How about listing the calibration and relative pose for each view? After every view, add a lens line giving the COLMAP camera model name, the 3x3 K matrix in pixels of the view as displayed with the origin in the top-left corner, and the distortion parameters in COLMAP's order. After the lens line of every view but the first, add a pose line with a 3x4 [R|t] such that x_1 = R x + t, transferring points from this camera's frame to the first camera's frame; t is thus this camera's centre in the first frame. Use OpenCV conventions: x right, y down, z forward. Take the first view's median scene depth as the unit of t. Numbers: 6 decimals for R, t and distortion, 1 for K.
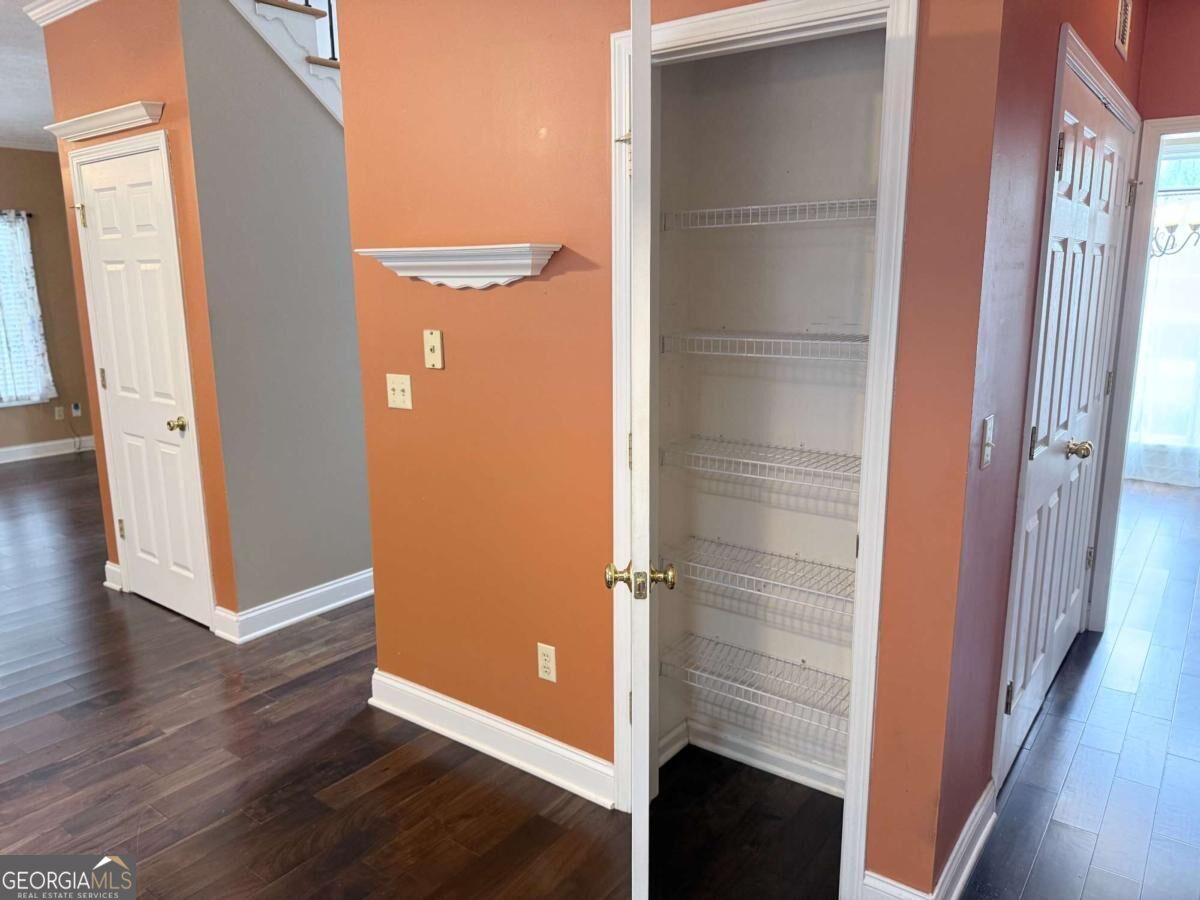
lens RADIAL K [[845.1, 0, 601.3], [0, 845.1, 461.9], [0, 0, 1]] dist [0.058103, -0.071862]
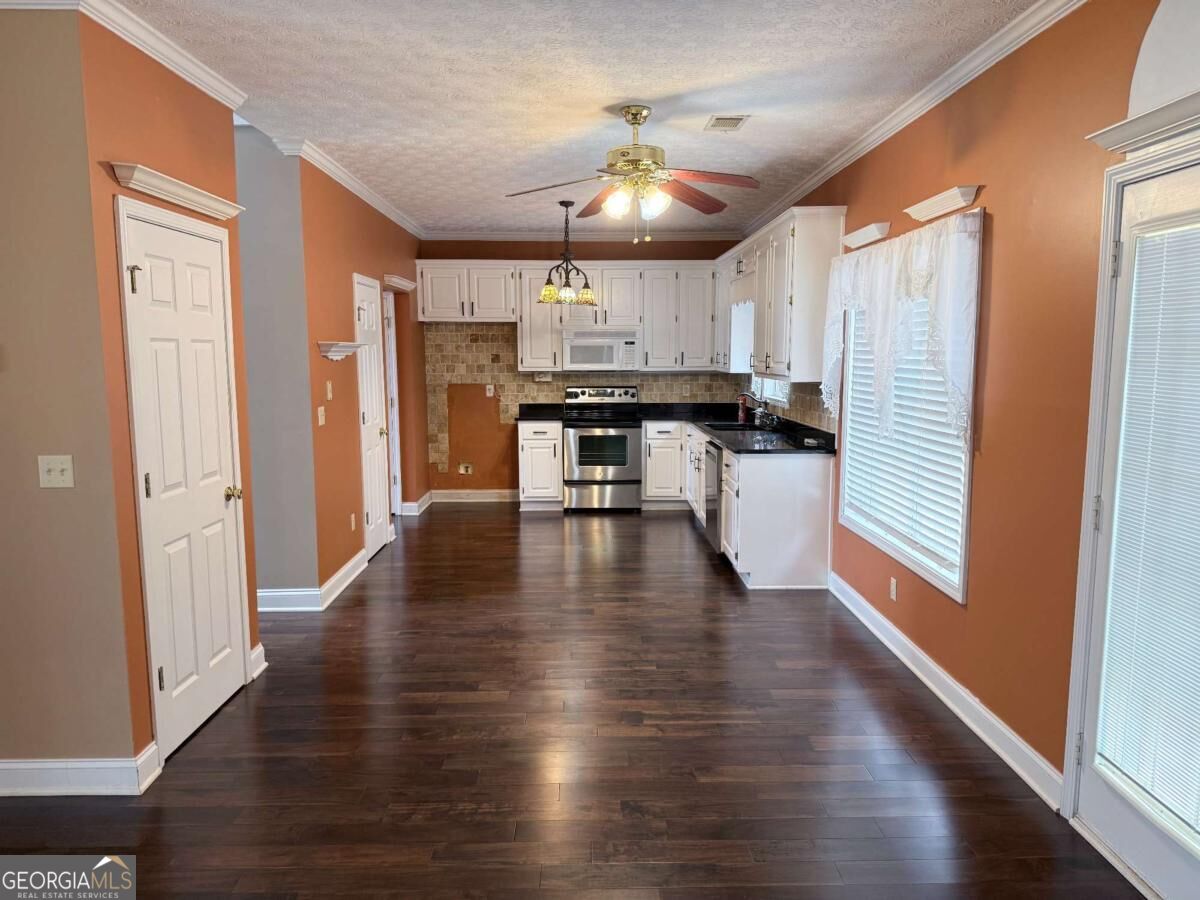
lens RADIAL K [[845.1, 0, 601.3], [0, 845.1, 461.9], [0, 0, 1]] dist [0.058103, -0.071862]
pose [[-0.617612, -0.100979, 0.779973, -1.564490], [0.162539, 0.953925, 0.252205, -0.268292], [-0.769504, 0.282541, -0.572743, 1.218475]]
